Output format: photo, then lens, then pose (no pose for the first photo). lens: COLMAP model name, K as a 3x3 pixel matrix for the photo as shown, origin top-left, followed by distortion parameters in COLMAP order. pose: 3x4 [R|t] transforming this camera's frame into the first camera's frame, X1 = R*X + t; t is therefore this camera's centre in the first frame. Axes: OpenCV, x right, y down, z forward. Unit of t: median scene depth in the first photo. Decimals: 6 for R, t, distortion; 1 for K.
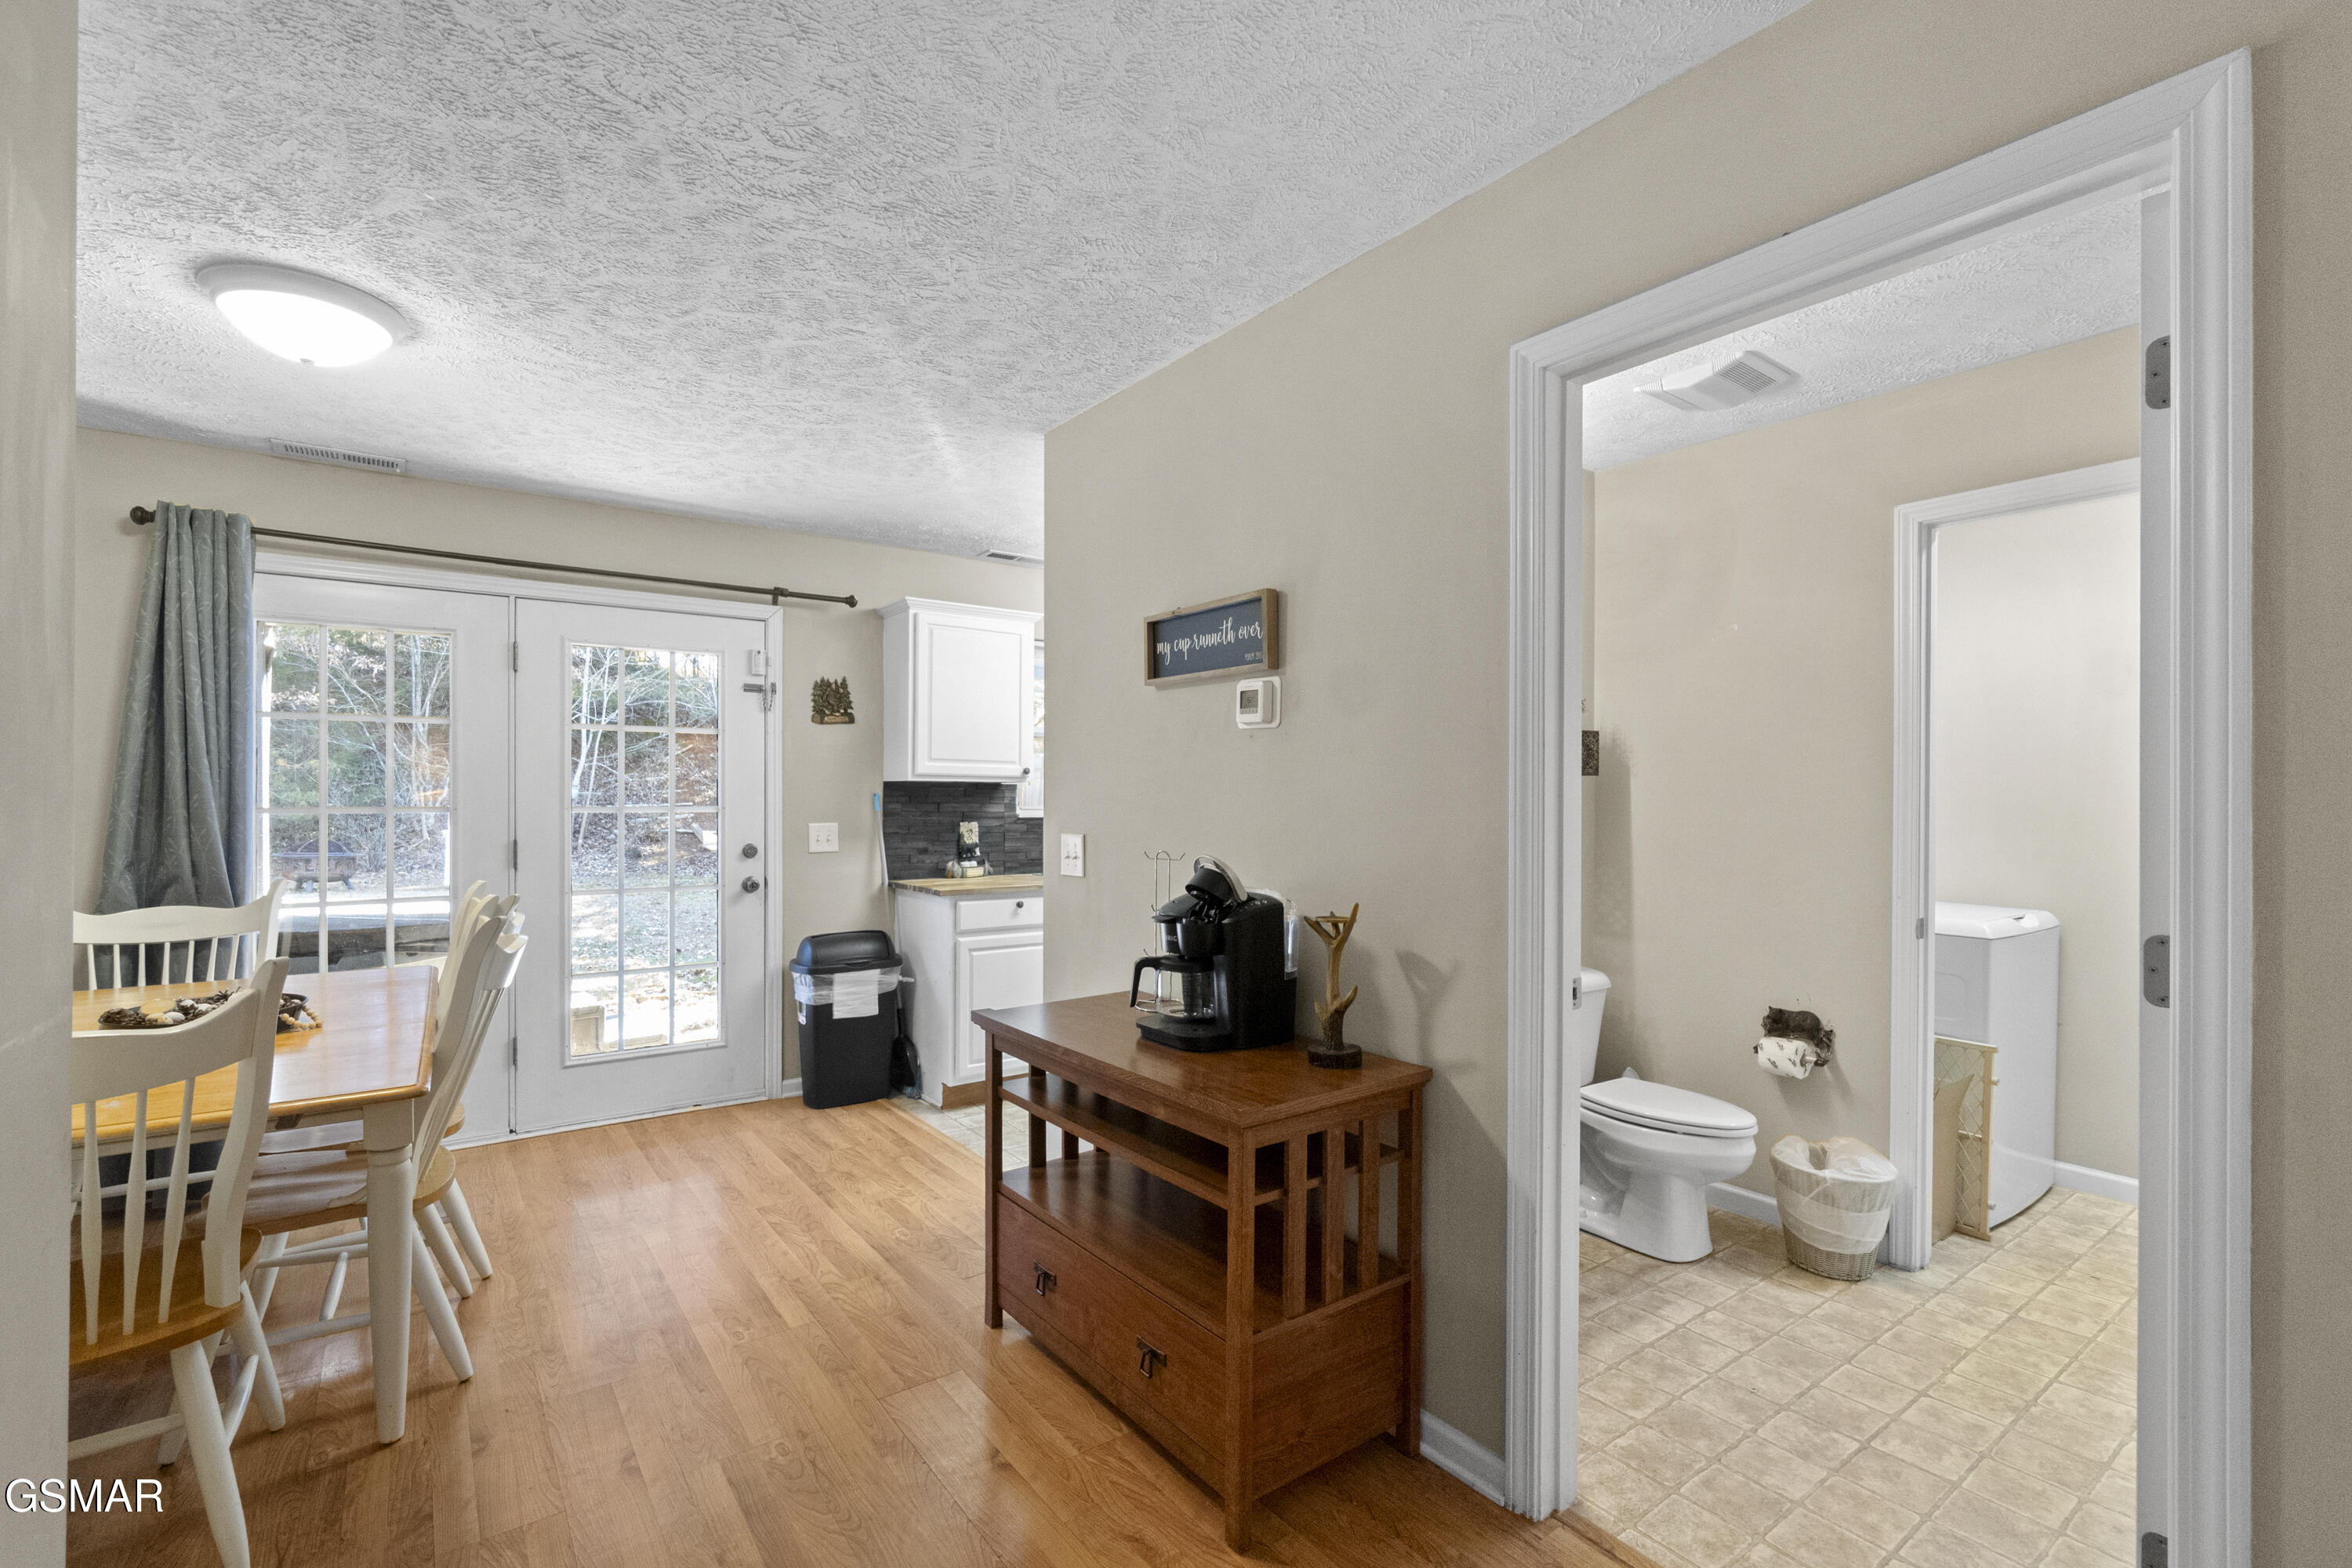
lens RADIAL K [[1023.1, 0, 1172.5], [0, 1023.1, 798.0], [0, 0, 1]] dist [-0.000512, 0.000249]
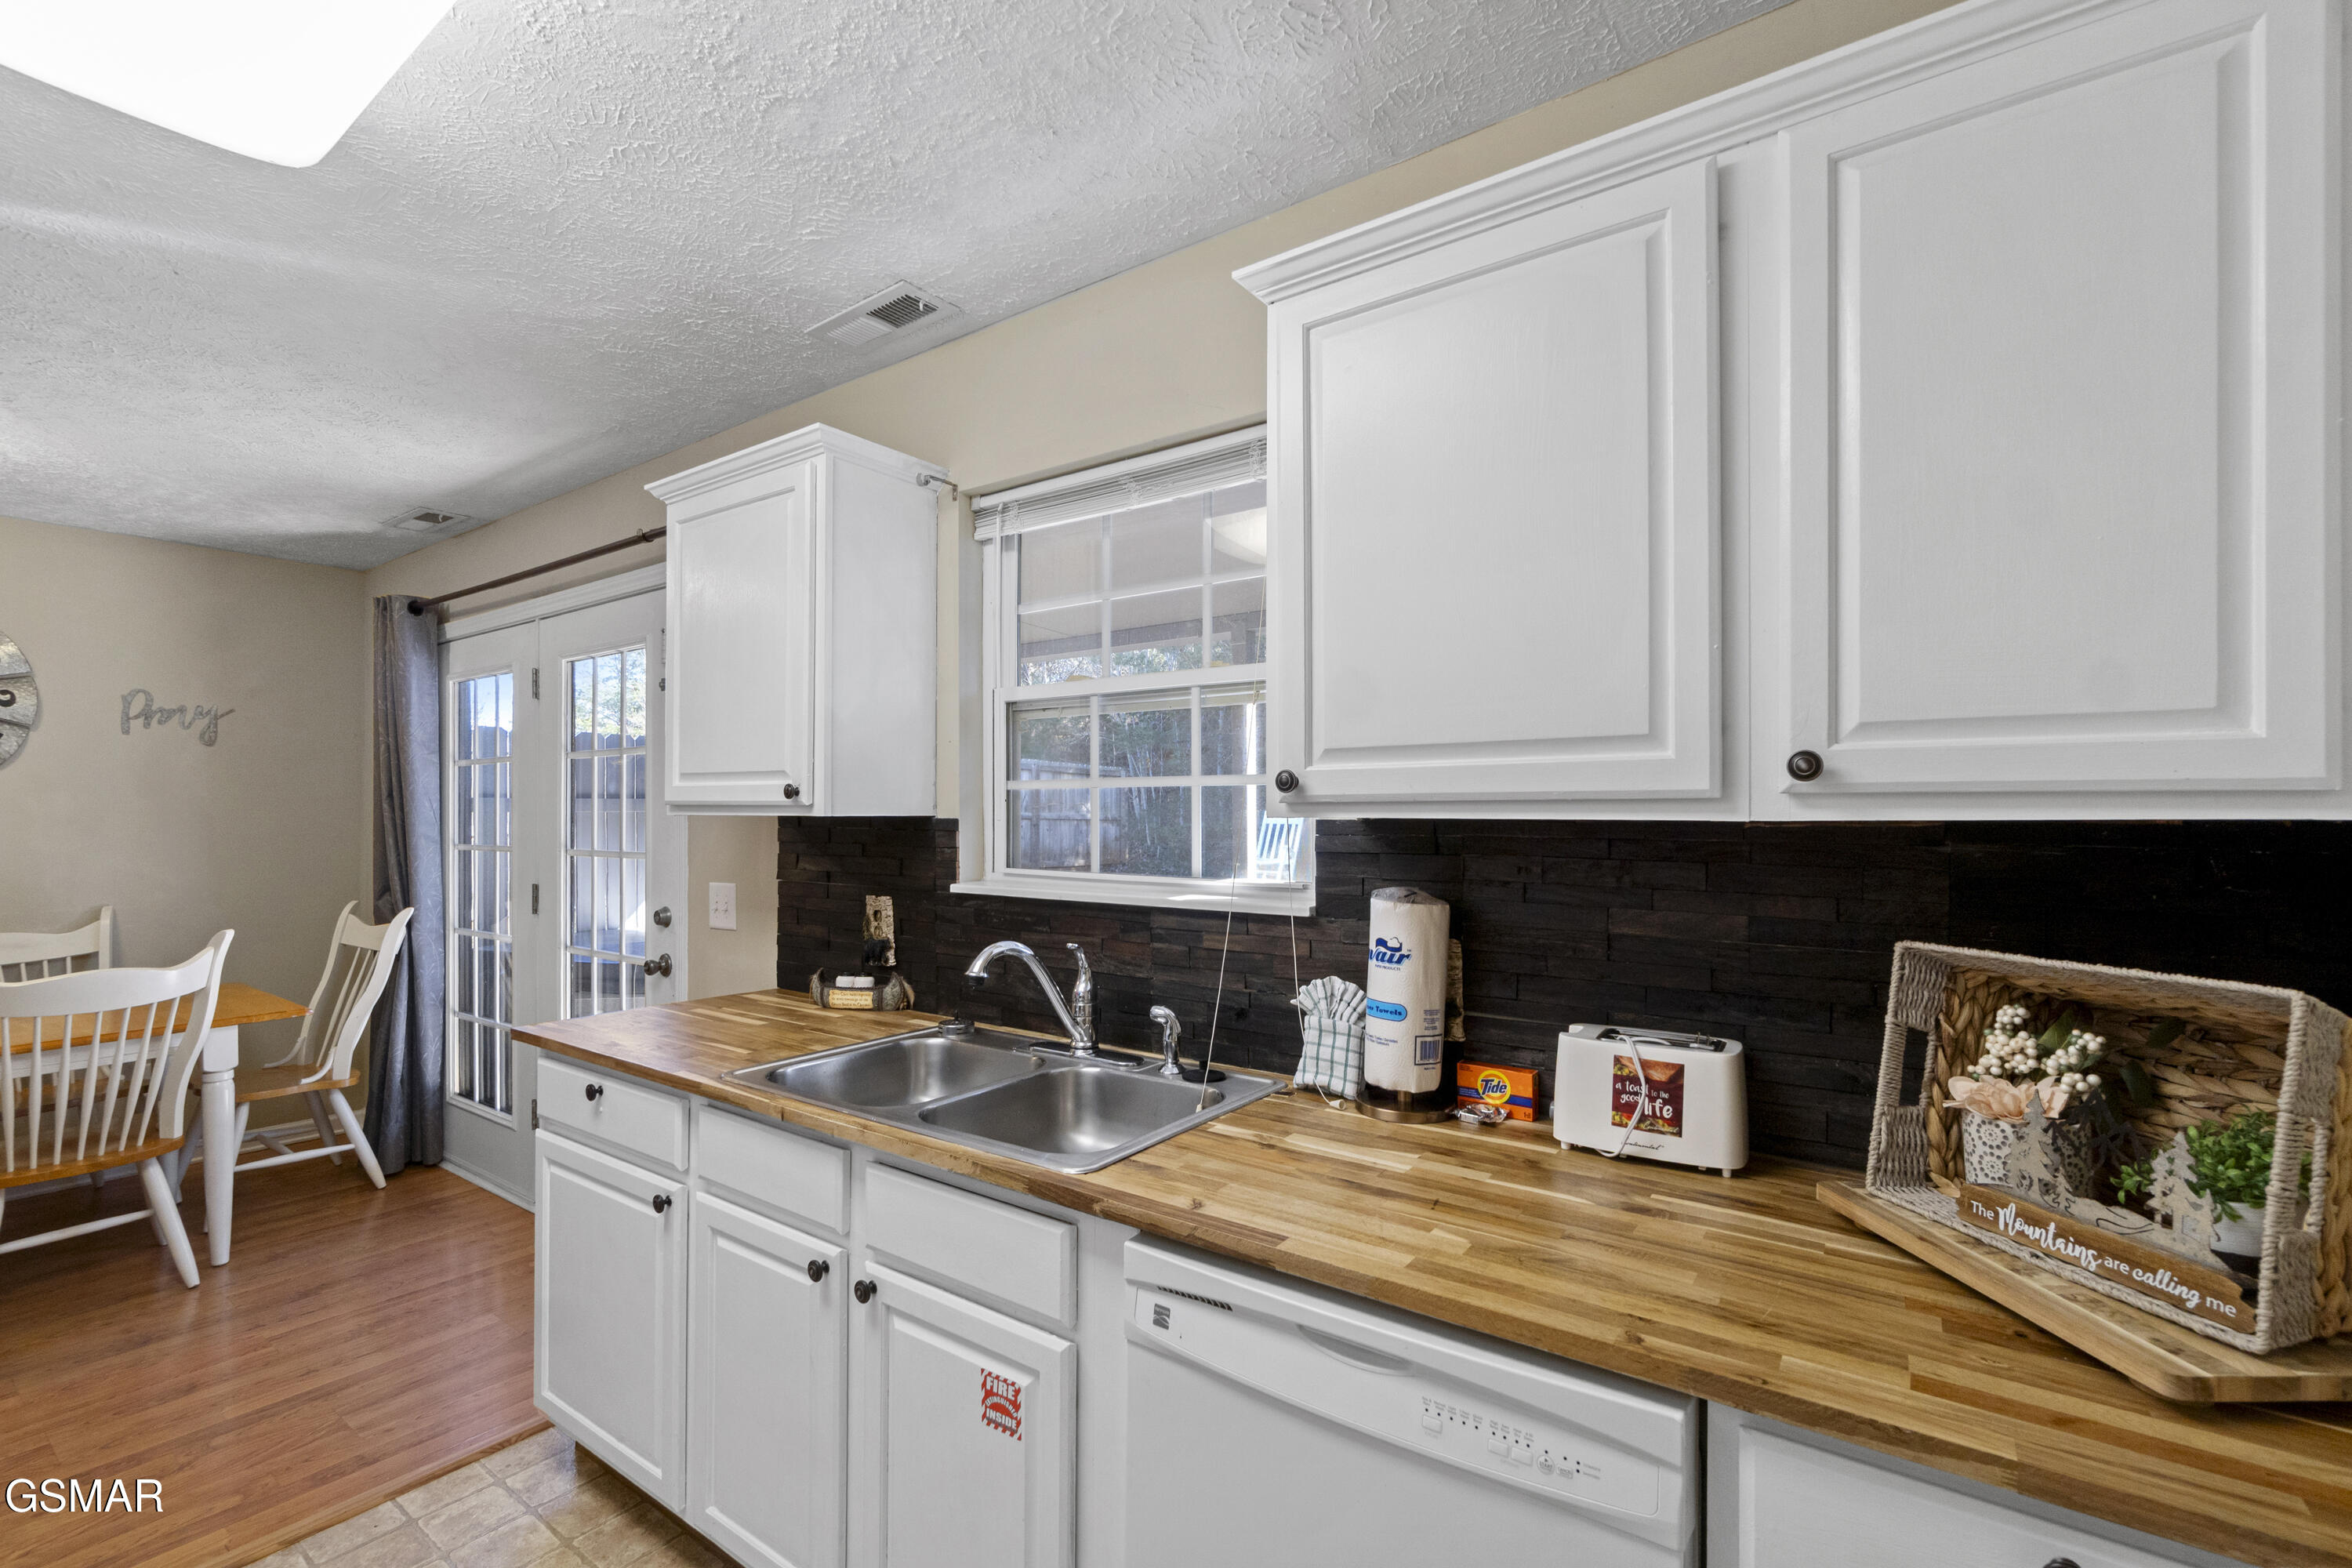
lens RADIAL K [[1045.3, 0, 1168.1], [0, 1045.3, 803.7], [0, 0, 1]] dist [-0.001453, 0.000070]
pose [[0.282654, -0.008508, -0.959184, 0.331557], [0.005919, 0.999957, -0.007125, -0.016803], [0.959204, -0.003664, 0.282693, 1.011024]]
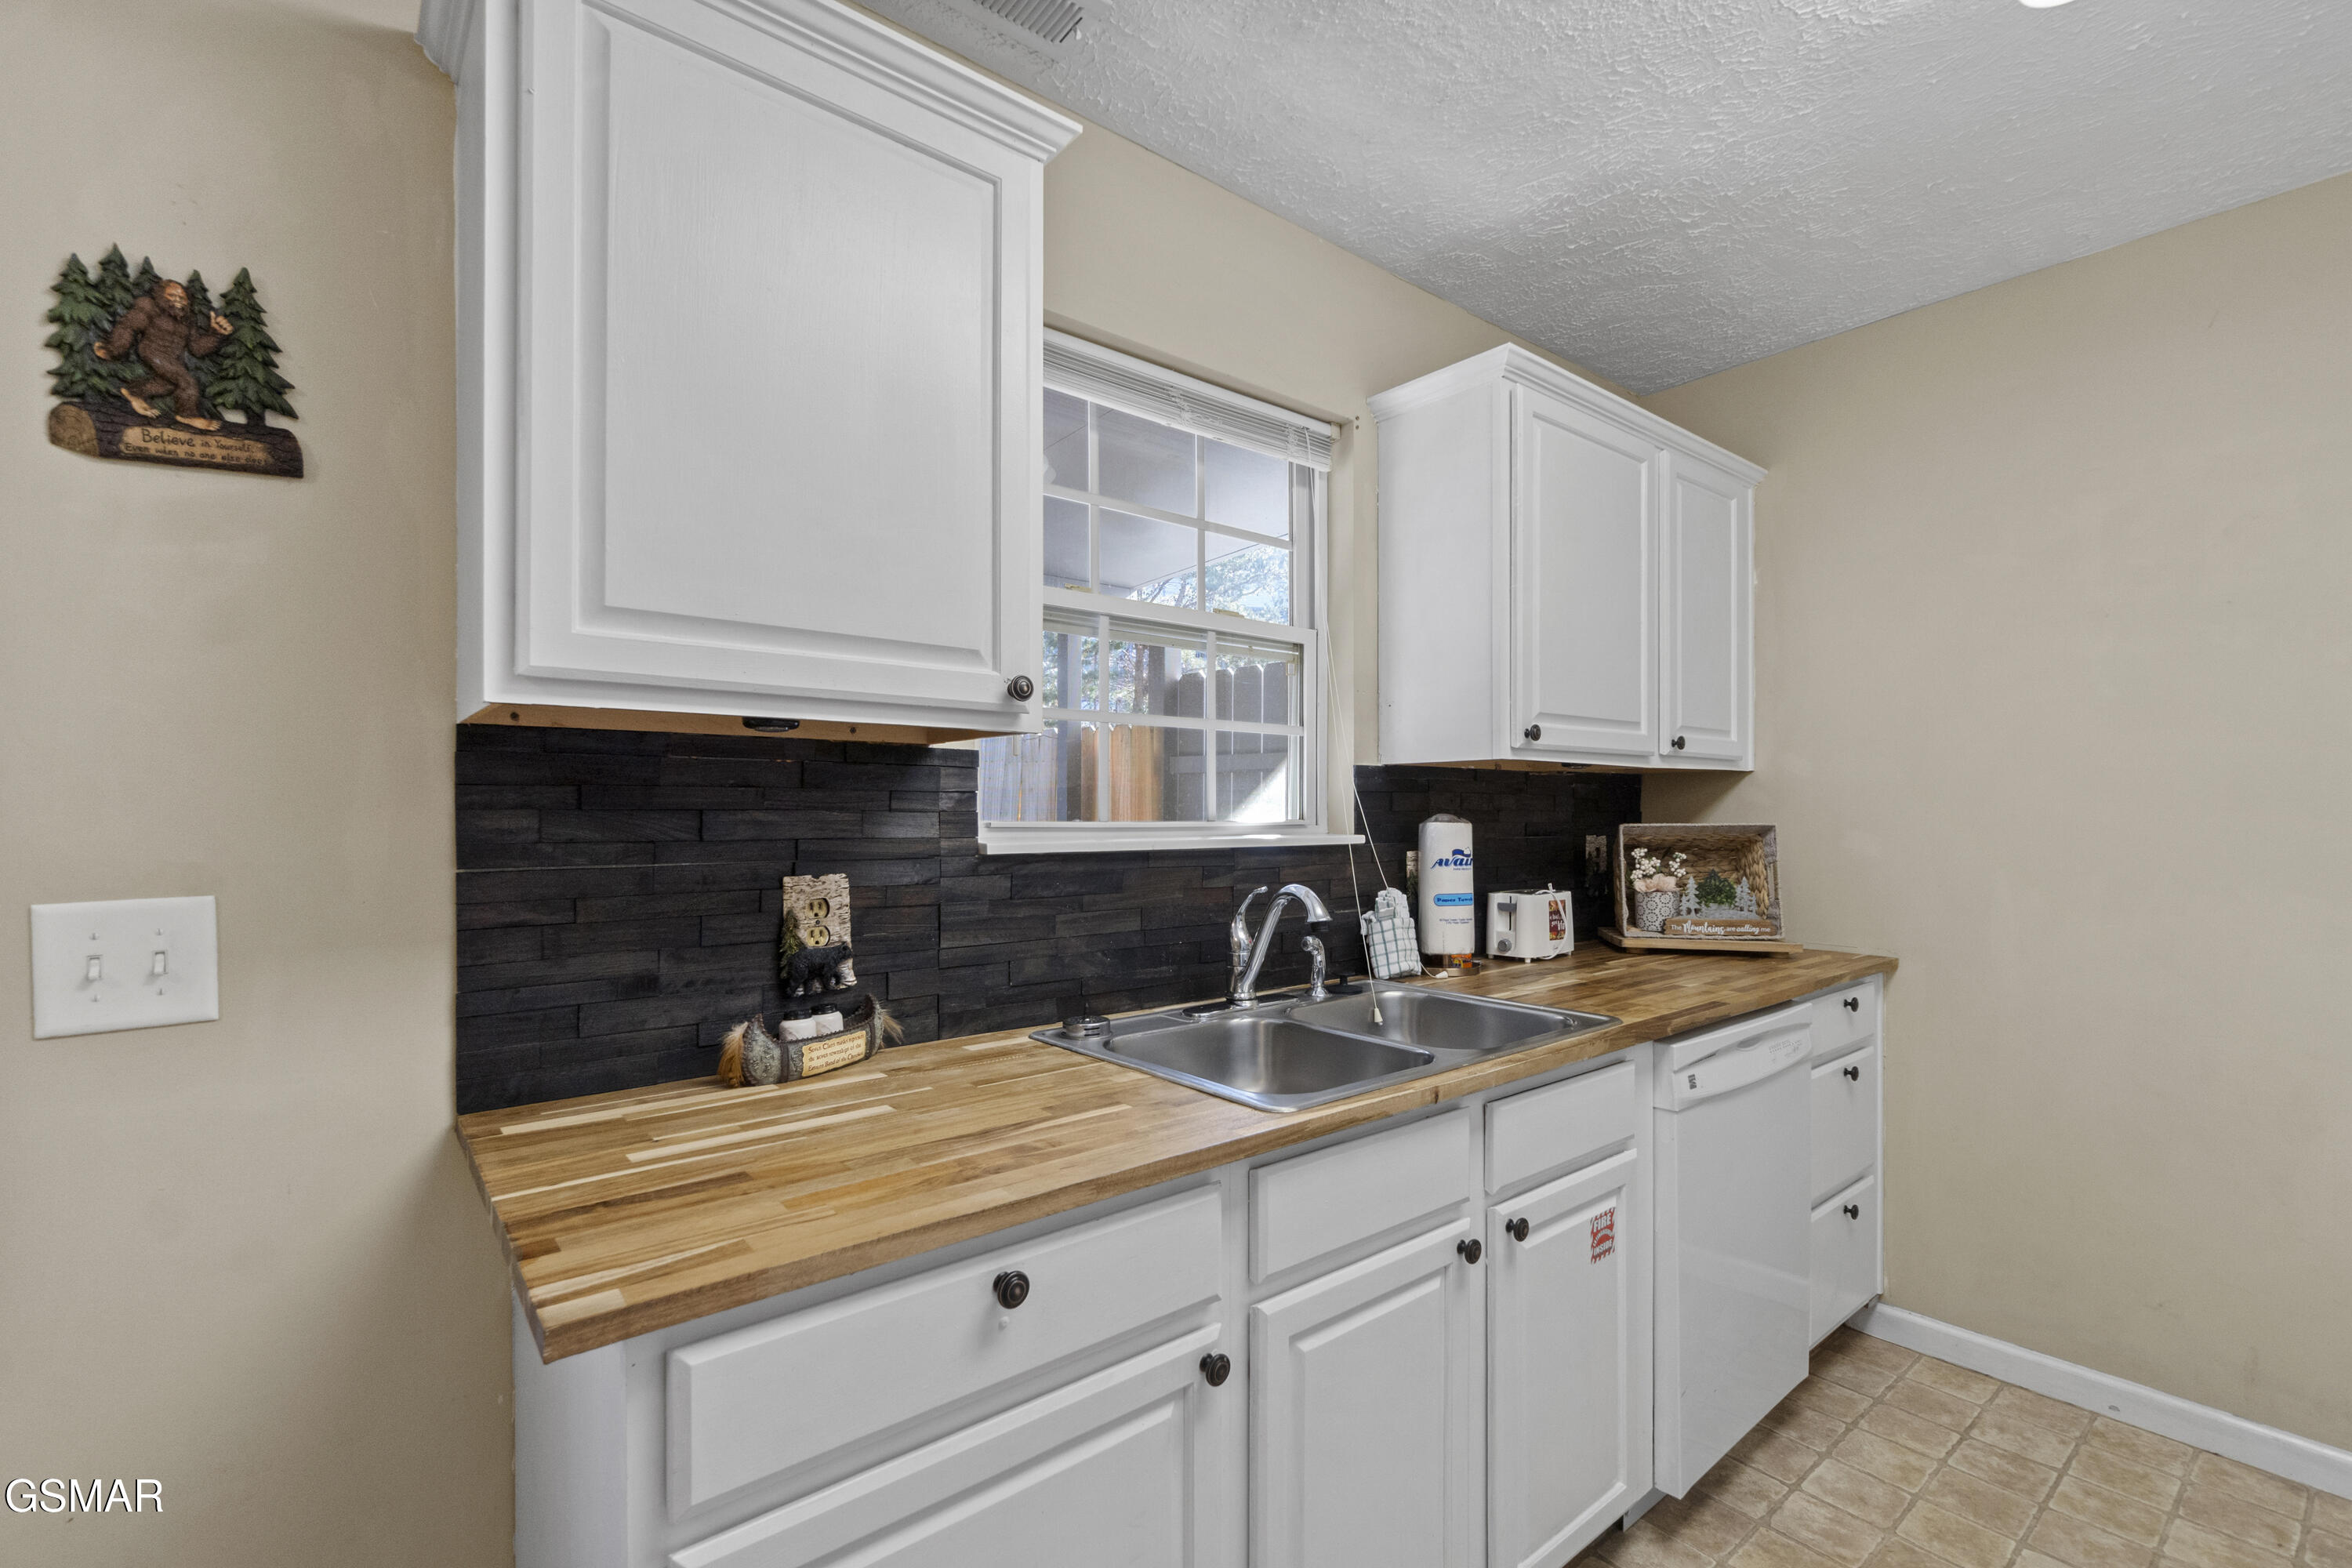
lens RADIAL K [[1045.3, 0, 1168.1], [0, 1045.3, 803.7], [0, 0, 1]] dist [-0.001453, 0.000070]
pose [[0.999145, -0.000428, 0.041343, -0.112943], [0.000377, 0.999999, 0.001241, 0.002904], [-0.041344, -0.001224, 0.999144, 0.711309]]
